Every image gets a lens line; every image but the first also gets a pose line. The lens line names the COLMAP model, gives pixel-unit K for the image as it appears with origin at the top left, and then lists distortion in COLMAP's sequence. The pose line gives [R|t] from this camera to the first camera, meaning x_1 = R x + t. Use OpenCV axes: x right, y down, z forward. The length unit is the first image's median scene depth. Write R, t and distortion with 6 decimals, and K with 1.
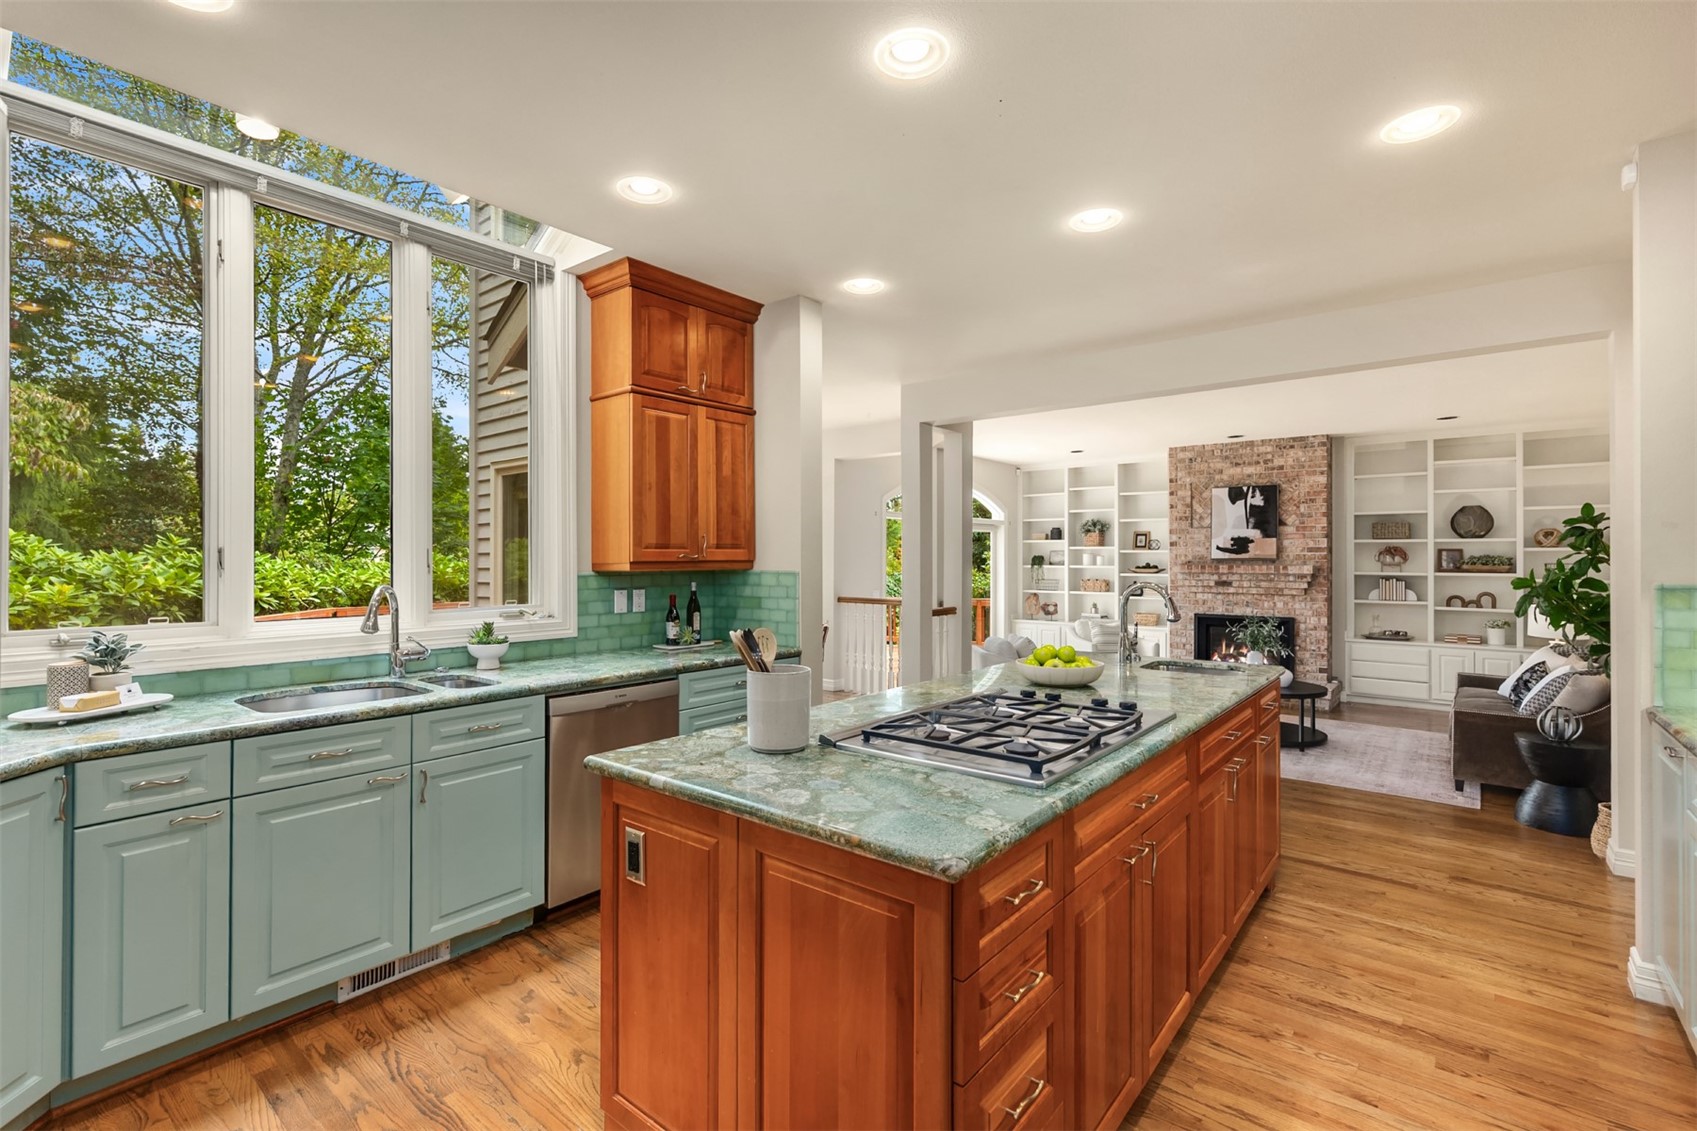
lens RADIAL K [[744.0, 0, 848.5], [0, 744.0, 565.5], [0, 0, 1]] dist [-0.000858, -0.000053]
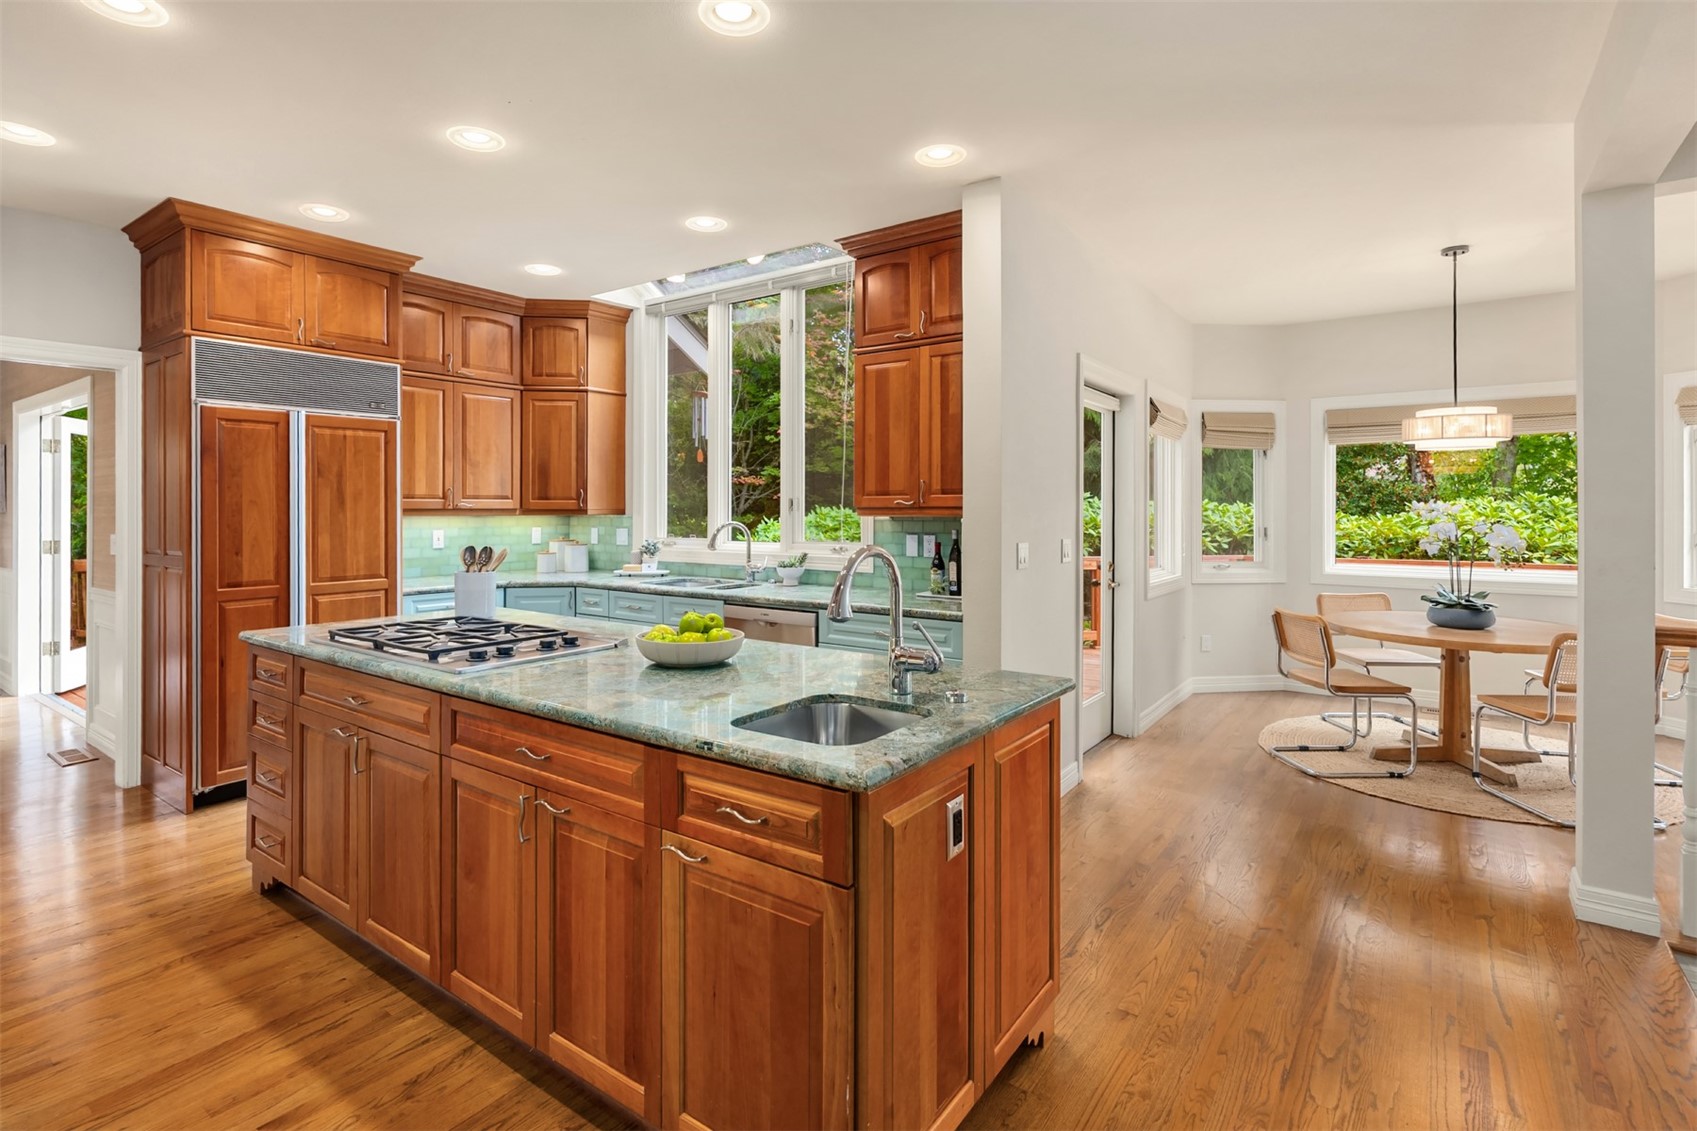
lens RADIAL K [[838.2, 0, 826.8], [0, 838.2, 508.1], [0, 0, 1]] dist [-0.001561, -0.000055]
pose [[0.051392, 0.004739, -0.998667, 0.913699], [-0.007406, 0.999963, 0.004364, -0.009577], [0.998651, 0.007172, 0.051425, 0.849706]]
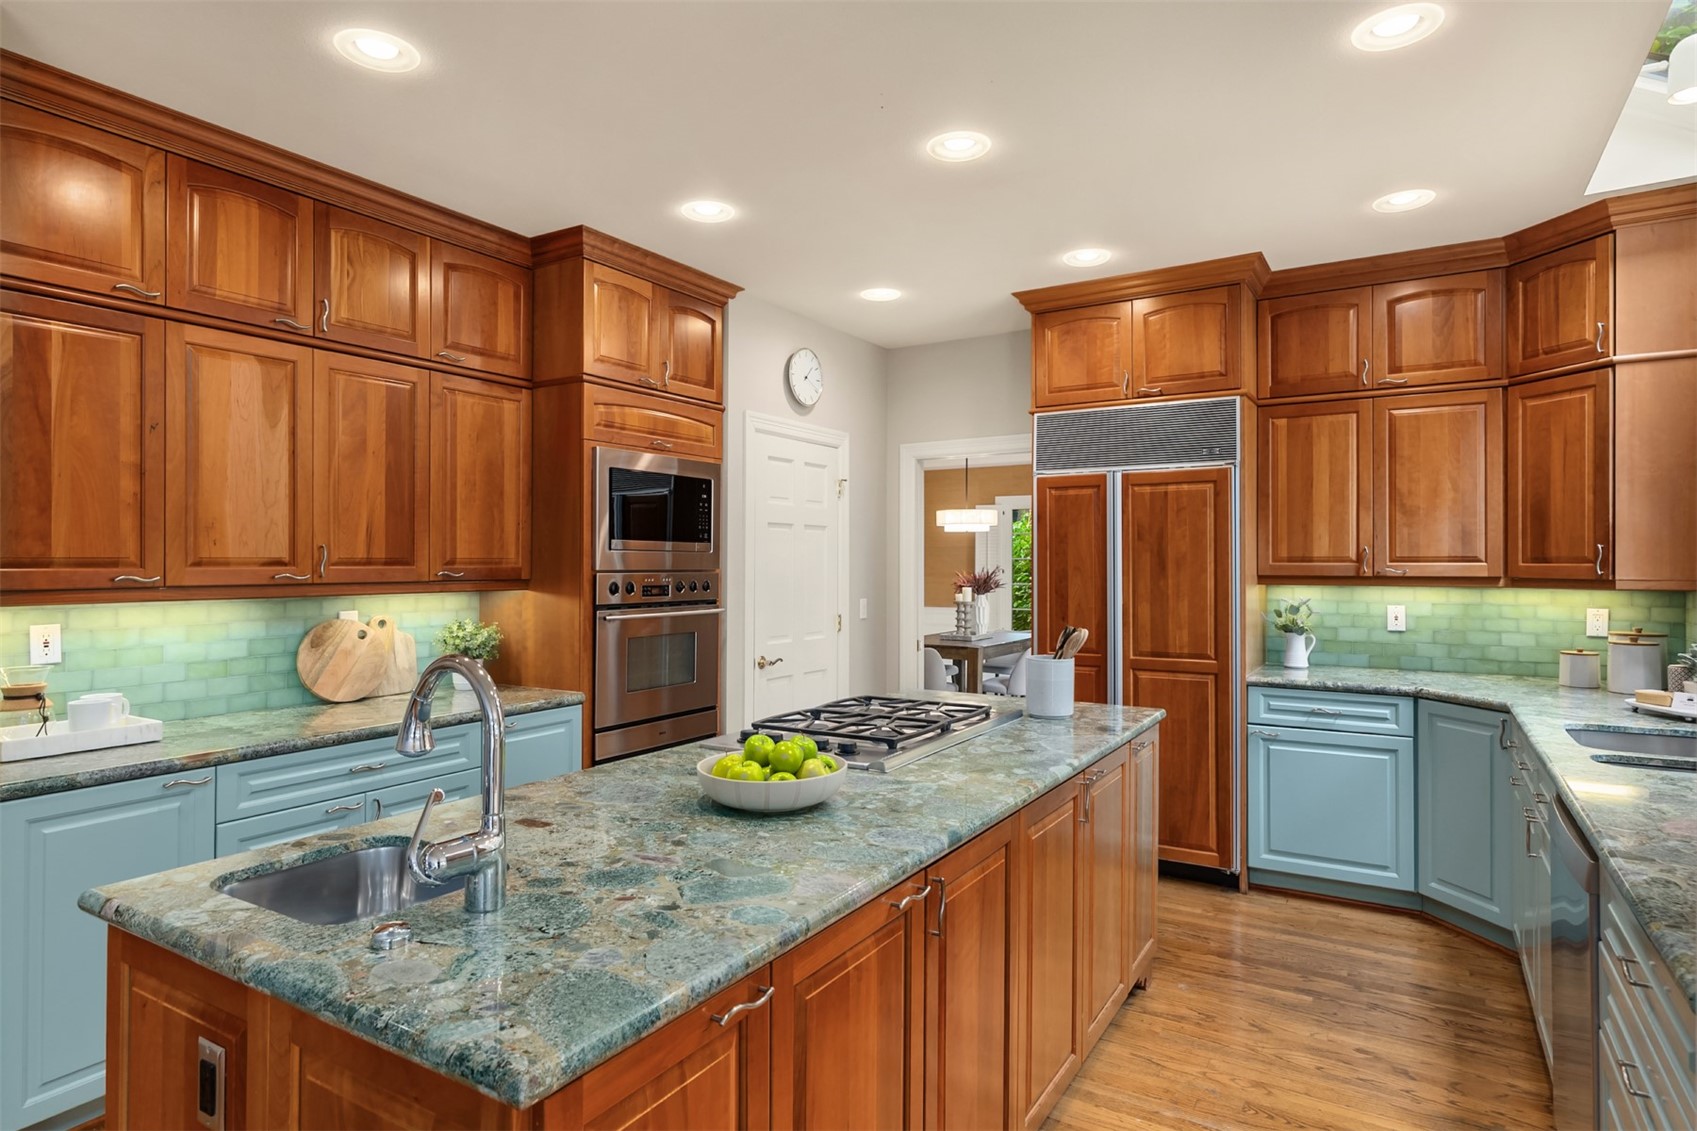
lens RADIAL K [[948.5, 0, 848.5], [0, 948.5, 565.5], [0, 0, 1]] dist [0.020280, 0.000292]
pose [[-0.989344, 0.003935, -0.145546, 0.262645], [0.002785, 0.999963, 0.008104, -0.021378], [0.145573, 0.007612, -0.989318, 1.332009]]
